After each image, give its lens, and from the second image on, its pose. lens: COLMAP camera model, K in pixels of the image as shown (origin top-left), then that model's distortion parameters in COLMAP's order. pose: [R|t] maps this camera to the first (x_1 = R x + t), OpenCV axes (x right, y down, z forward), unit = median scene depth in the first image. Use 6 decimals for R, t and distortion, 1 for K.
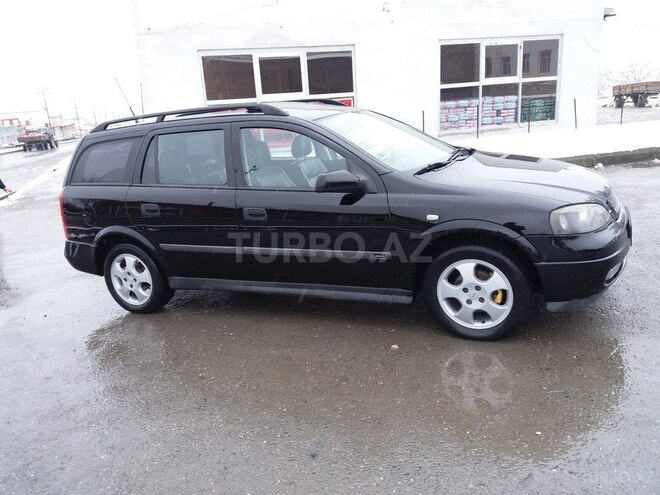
lens RADIAL K [[536.2, 0, 330.0], [0, 536.2, 247.5], [0, 0, 1]] dist [0.035432, -0.000458]
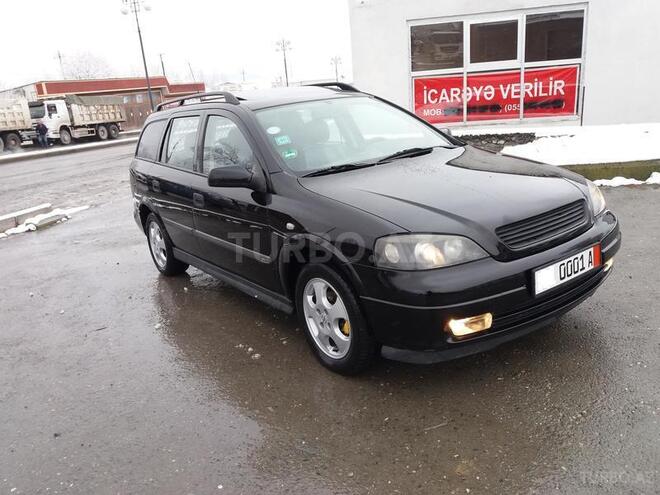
lens RADIAL K [[538.9, 0, 331.3], [0, 538.9, 224.9], [0, 0, 1]] dist [0.080405, -0.100021]
pose [[0.879977, 0.124562, -0.458394, 0.511957], [-0.115011, 0.992164, 0.048820, -0.084525], [0.460883, 0.009760, 0.887407, 0.164637]]
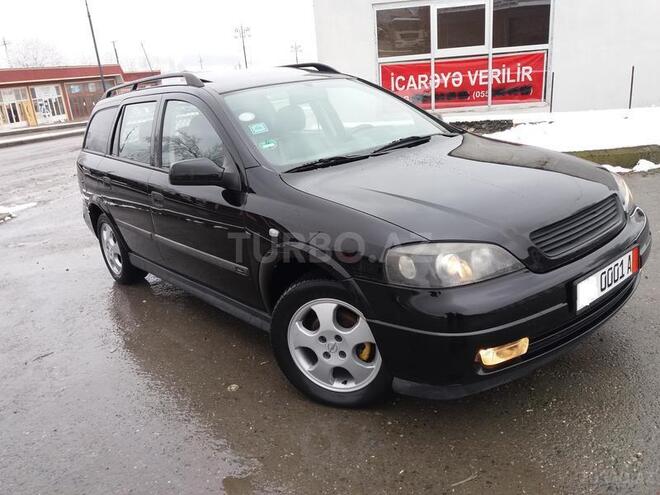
lens RADIAL K [[538.9, 0, 331.3], [0, 538.9, 224.9], [0, 0, 1]] dist [0.080405, -0.100021]
pose [[0.911501, 0.114570, -0.395020, 0.427824], [-0.098564, 0.993281, 0.060652, -0.091841], [0.399314, -0.016349, 0.916668, 0.258120]]
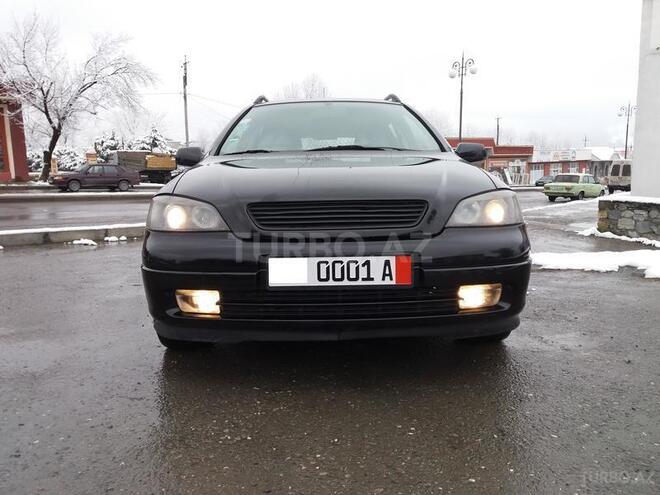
lens RADIAL K [[538.9, 0, 331.3], [0, 538.9, 224.9], [0, 0, 1]] dist [0.080405, -0.100021]
pose [[0.464597, 0.173654, -0.868328, 0.896864], [-0.264872, 0.962942, 0.050856, -0.100173], [0.844981, 0.206368, 0.493376, 0.596771]]
